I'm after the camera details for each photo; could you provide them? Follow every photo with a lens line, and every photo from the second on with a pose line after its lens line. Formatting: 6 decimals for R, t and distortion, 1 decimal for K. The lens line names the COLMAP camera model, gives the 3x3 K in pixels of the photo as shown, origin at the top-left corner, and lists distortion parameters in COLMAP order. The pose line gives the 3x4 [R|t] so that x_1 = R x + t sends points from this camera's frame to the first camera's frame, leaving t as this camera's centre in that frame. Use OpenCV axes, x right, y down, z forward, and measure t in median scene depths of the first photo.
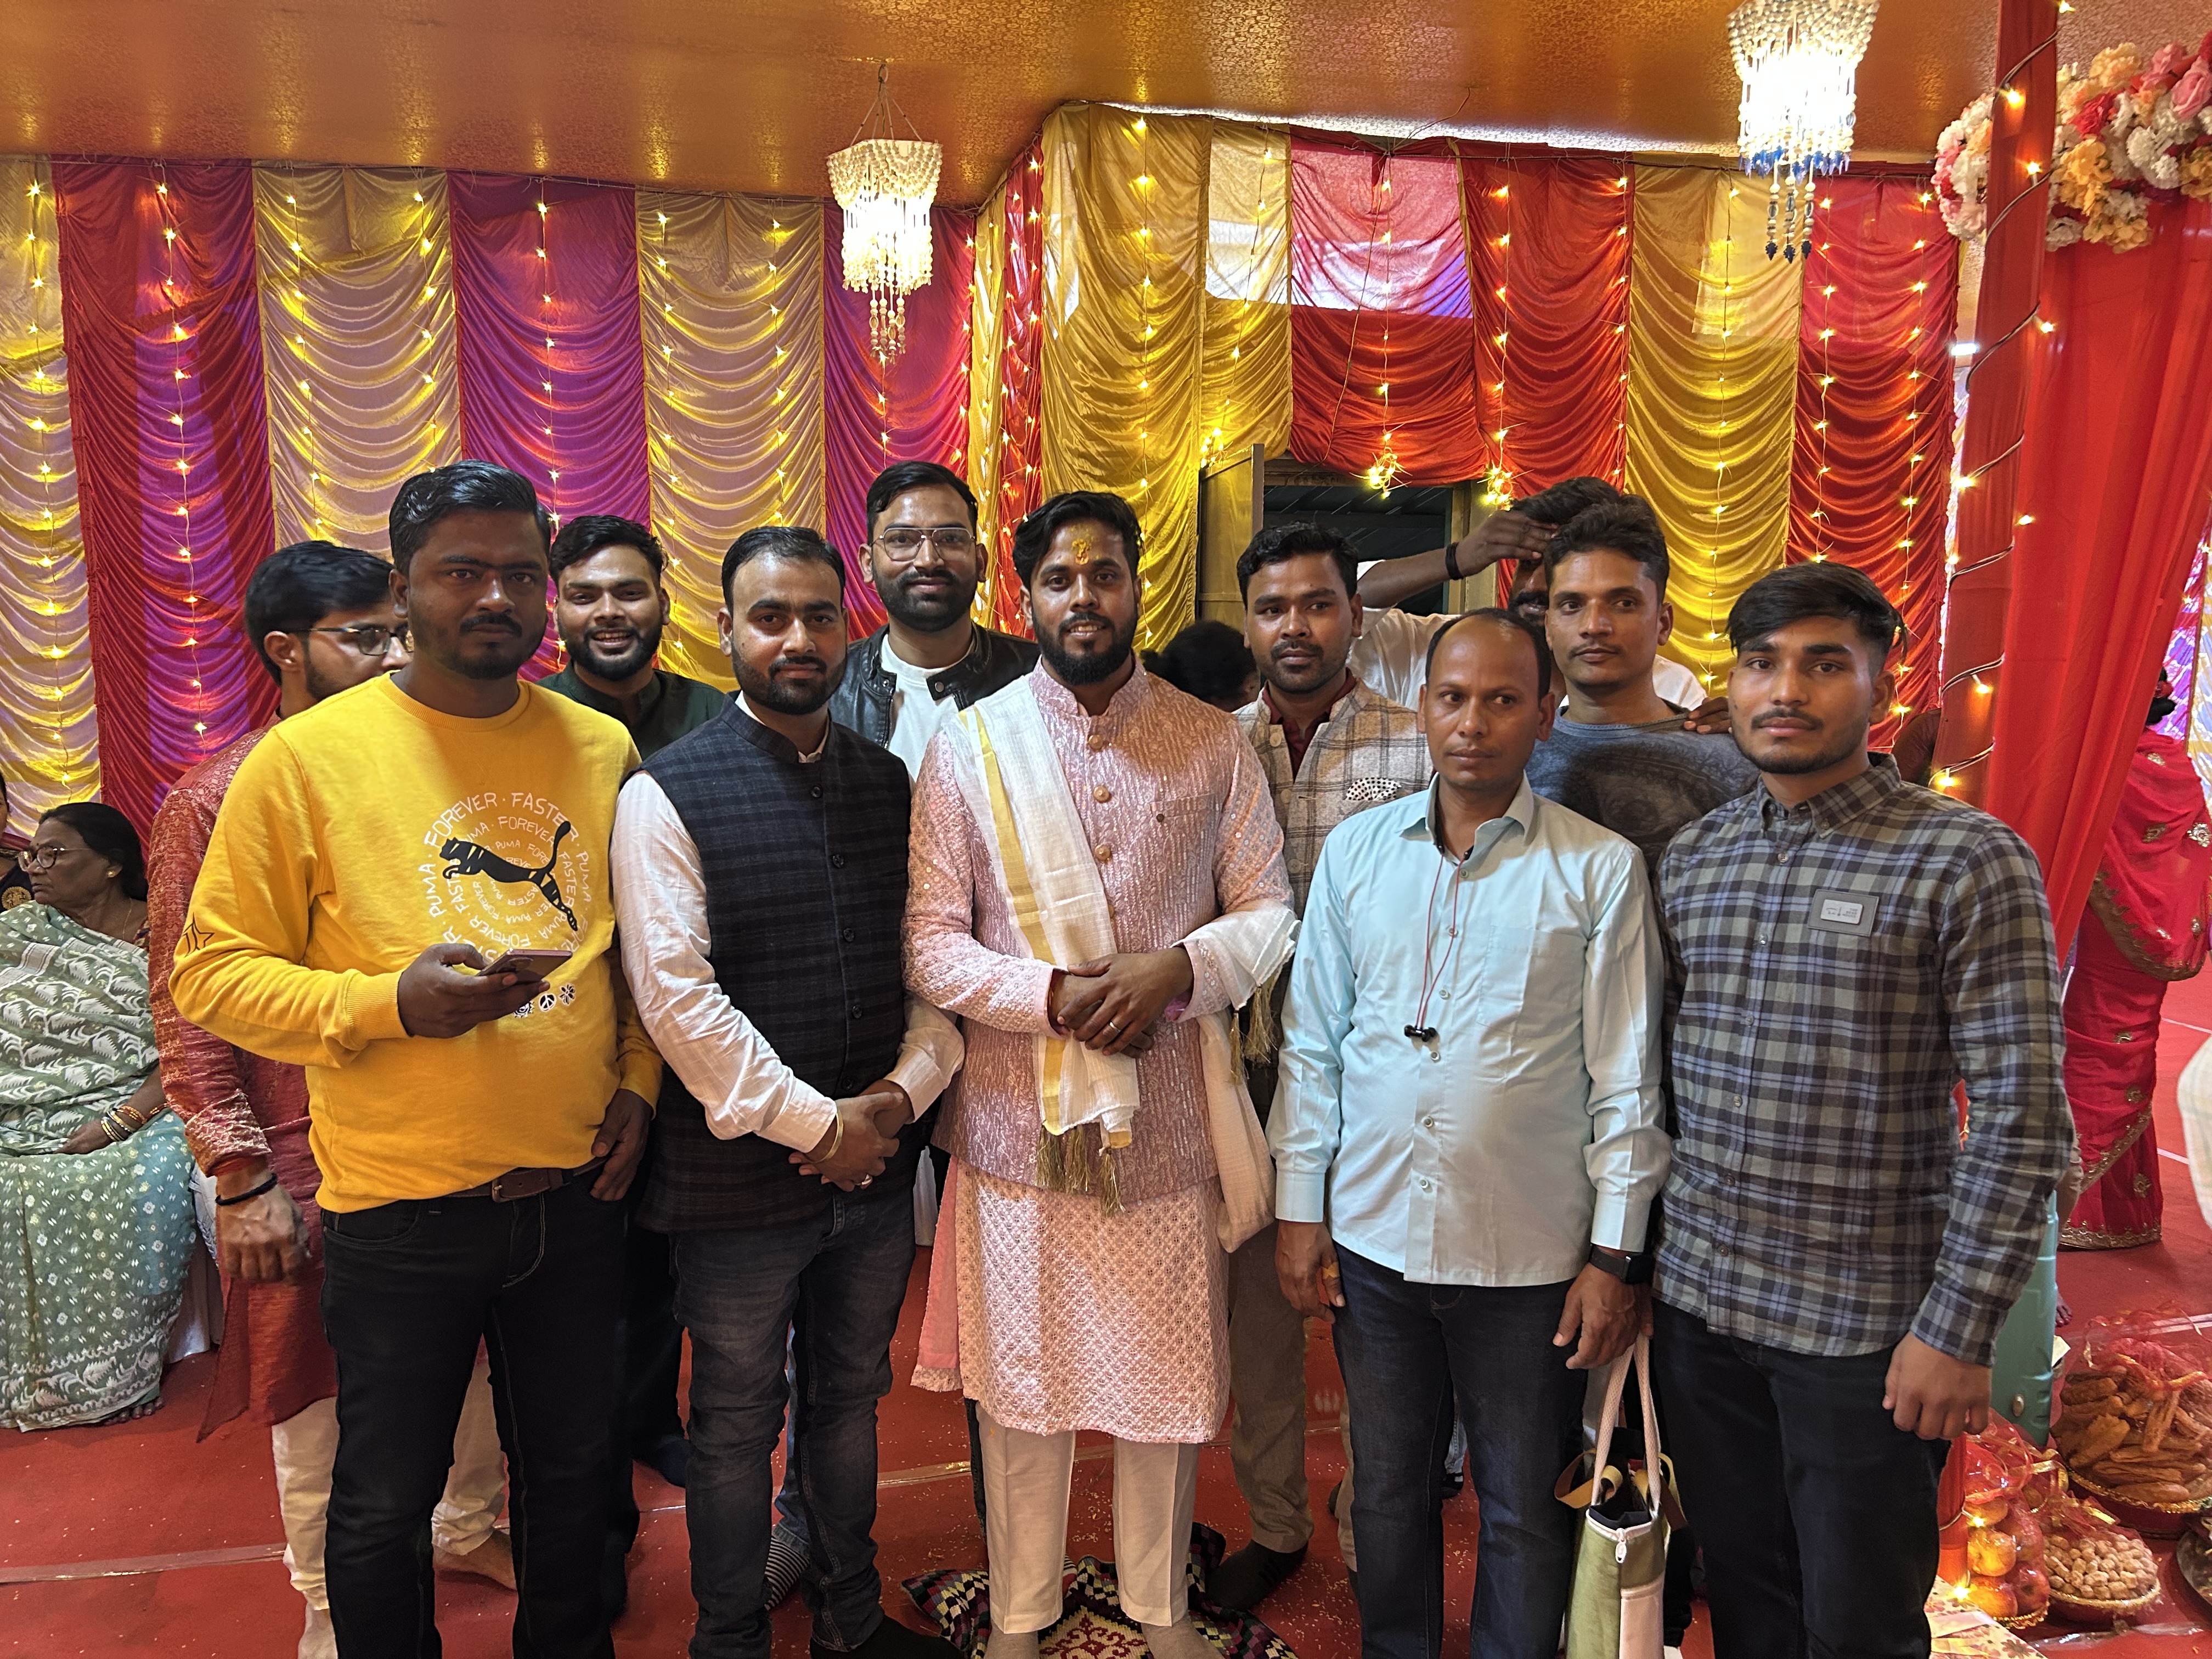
lens RADIAL K [[1689.7, 0, 1104.6], [0, 1689.7, 837.1], [0, 0, 1]] dist [0.050701, -0.040894]
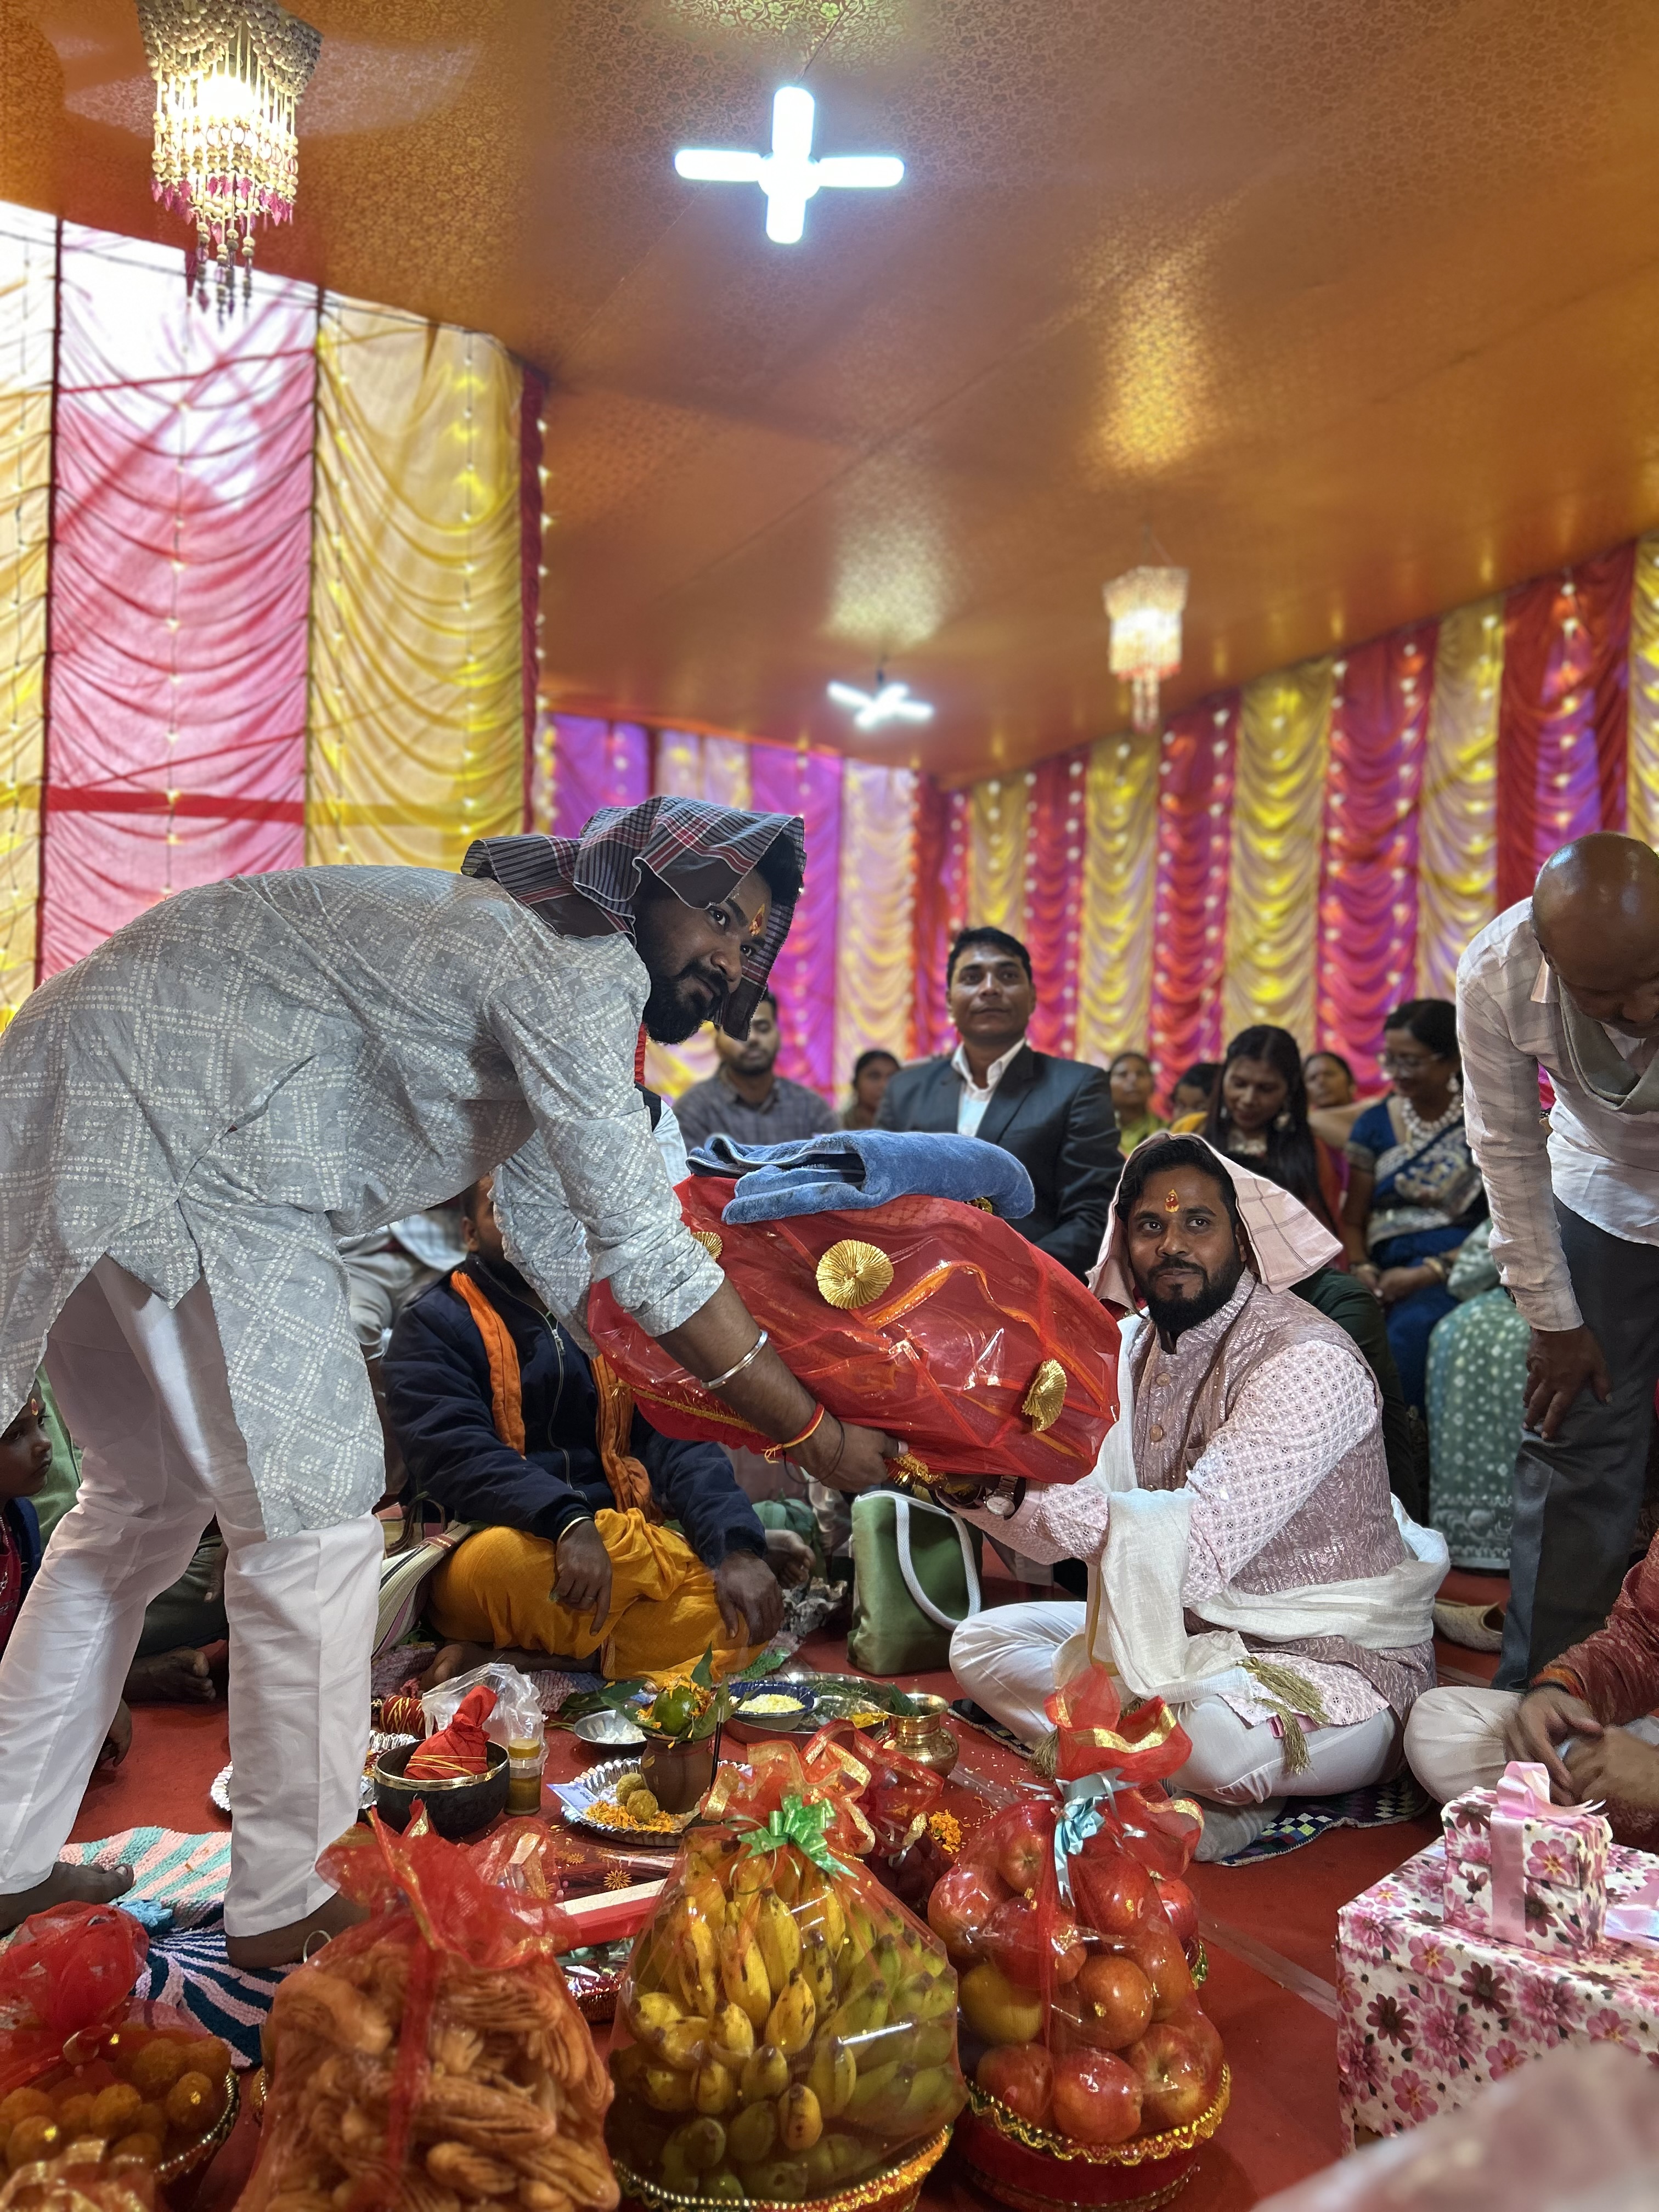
lens RADIAL K [[1689.7, 0, 828.0], [0, 1689.7, 1097.0], [0, 0, 1]] dist [0.050701, -0.040894]
pose [[0.254973, -0.029975, -0.966484, 0.430455], [-0.140997, 0.987684, -0.067830, 0.113381], [0.956613, 0.153566, 0.247606, 0.271878]]
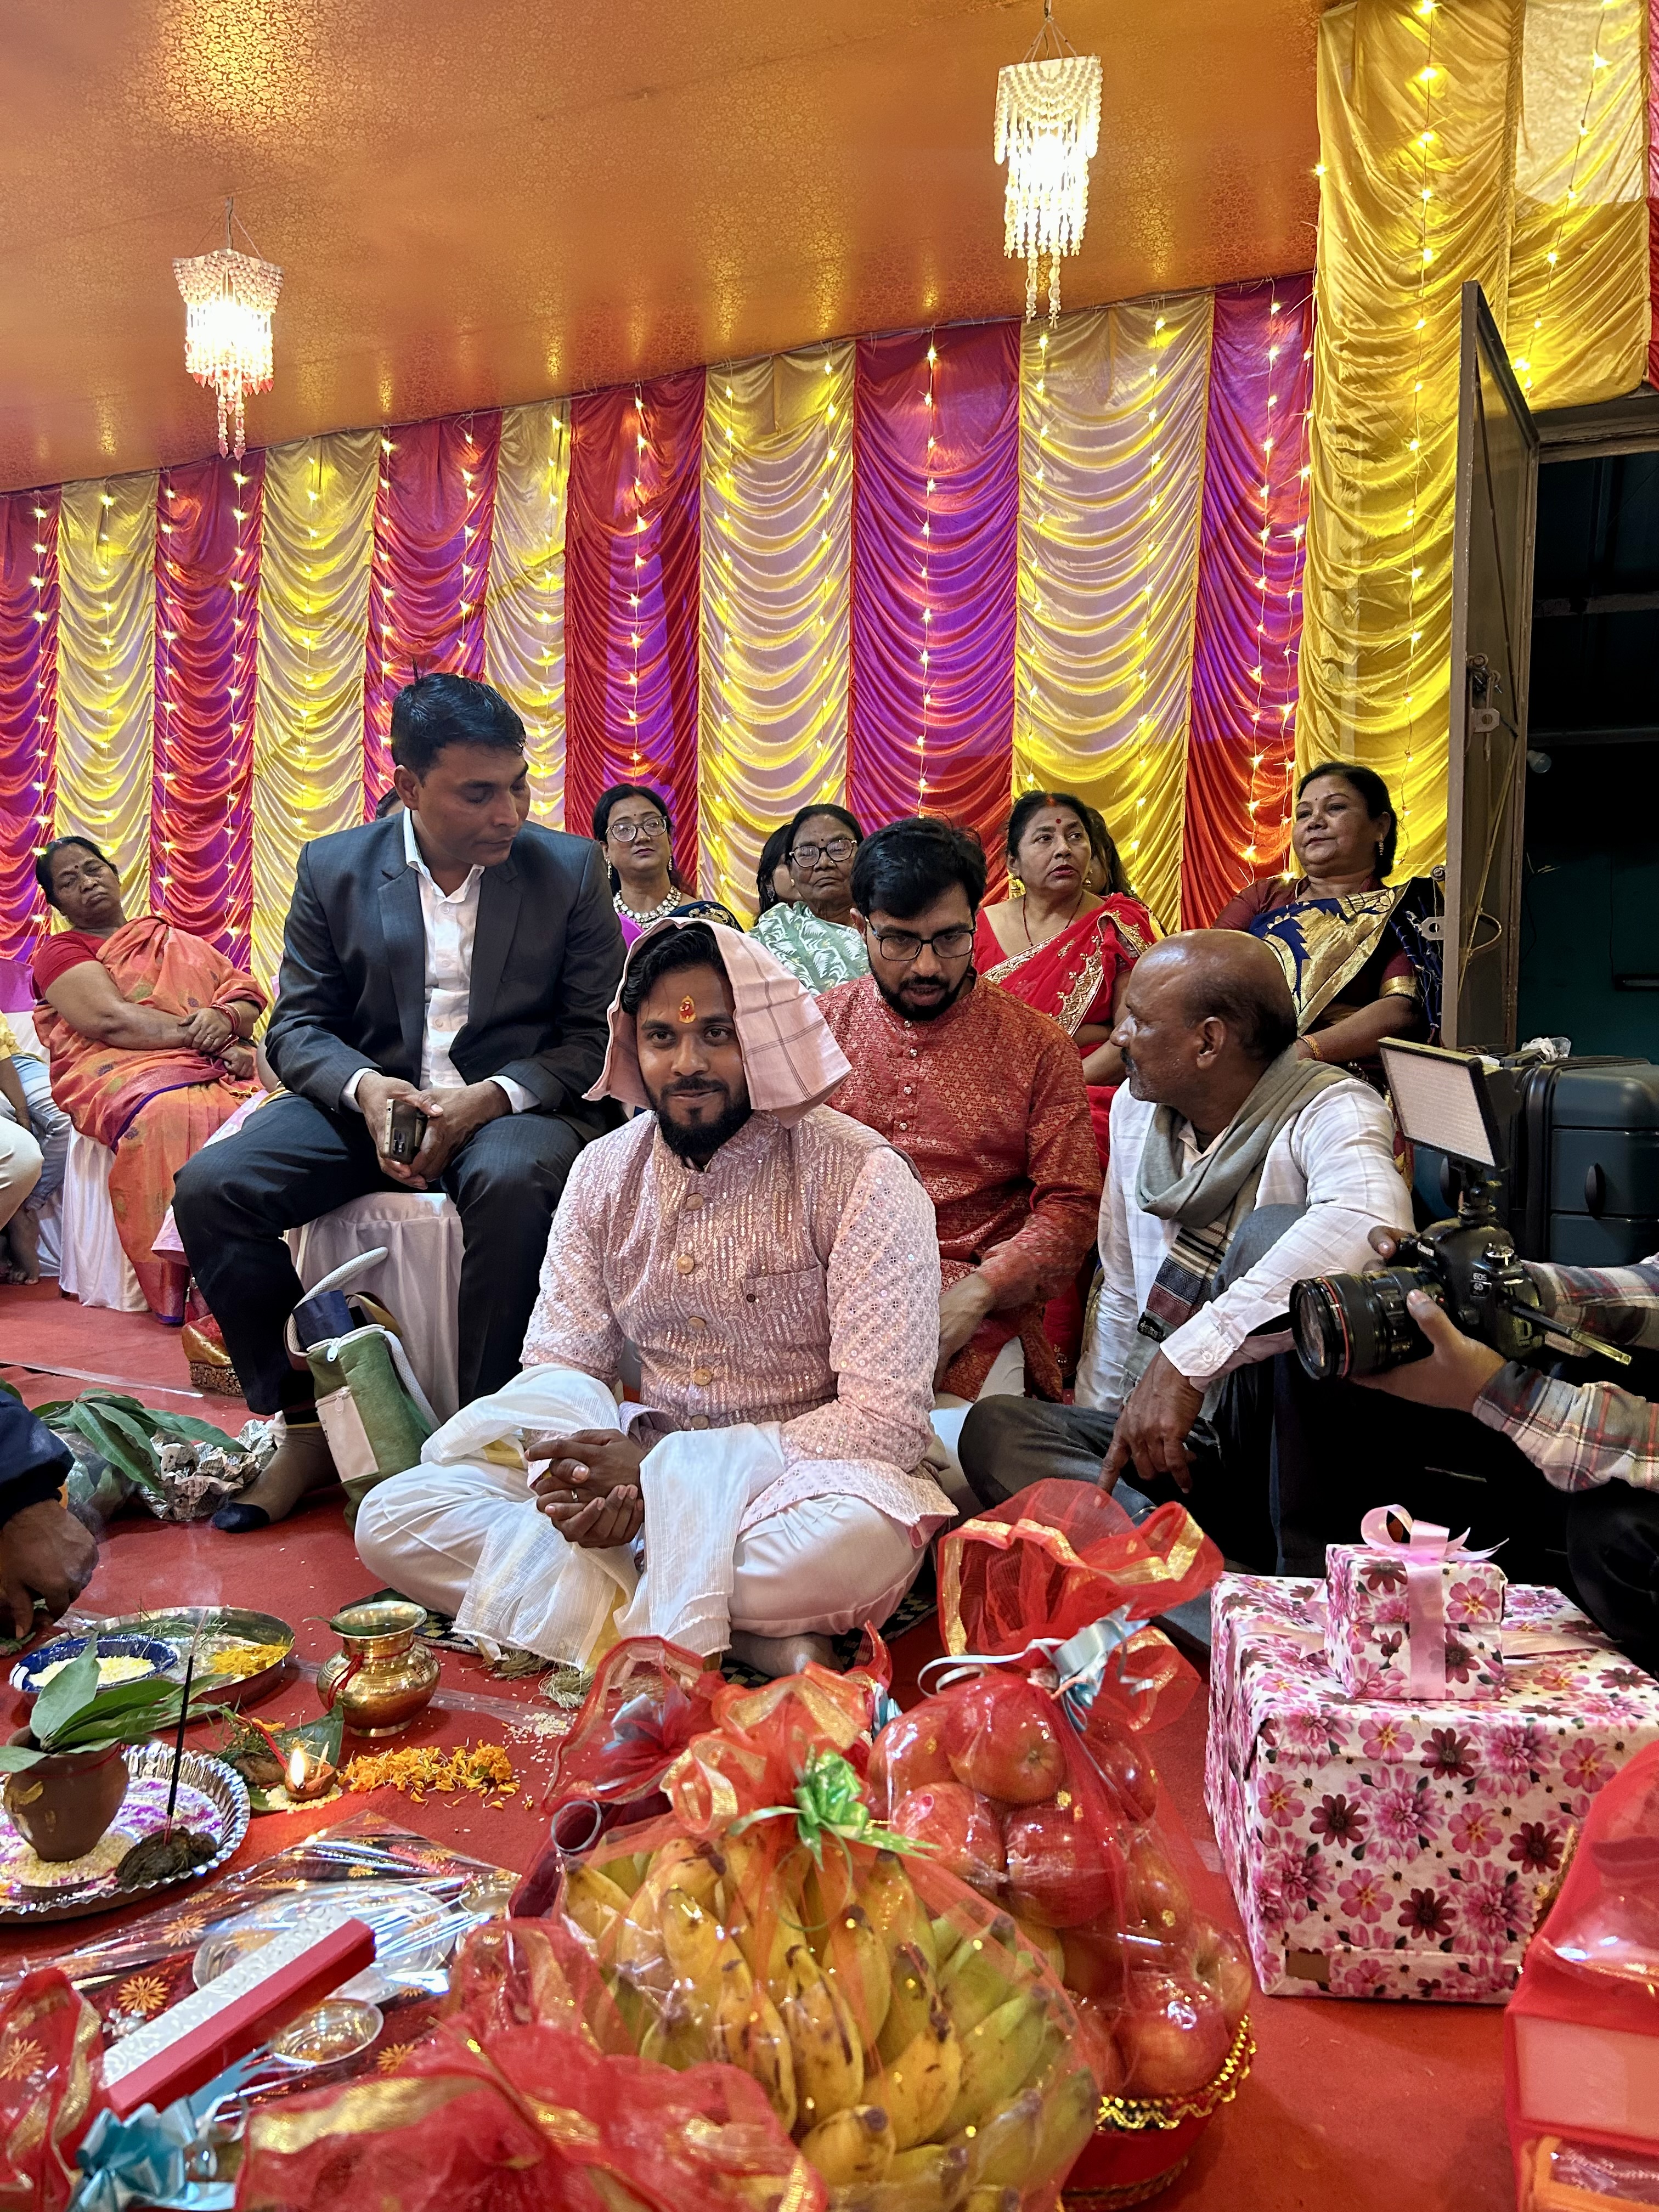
lens RADIAL K [[1689.7, 0, 837.6], [0, 1689.7, 1104.8], [0, 0, 1]] dist [0.050701, -0.040894]
pose [[0.797005, 0.033859, -0.603022, 0.264194], [-0.090200, 0.993903, -0.063409, 0.151392], [0.597199, 0.104930, 0.795200, 0.206414]]
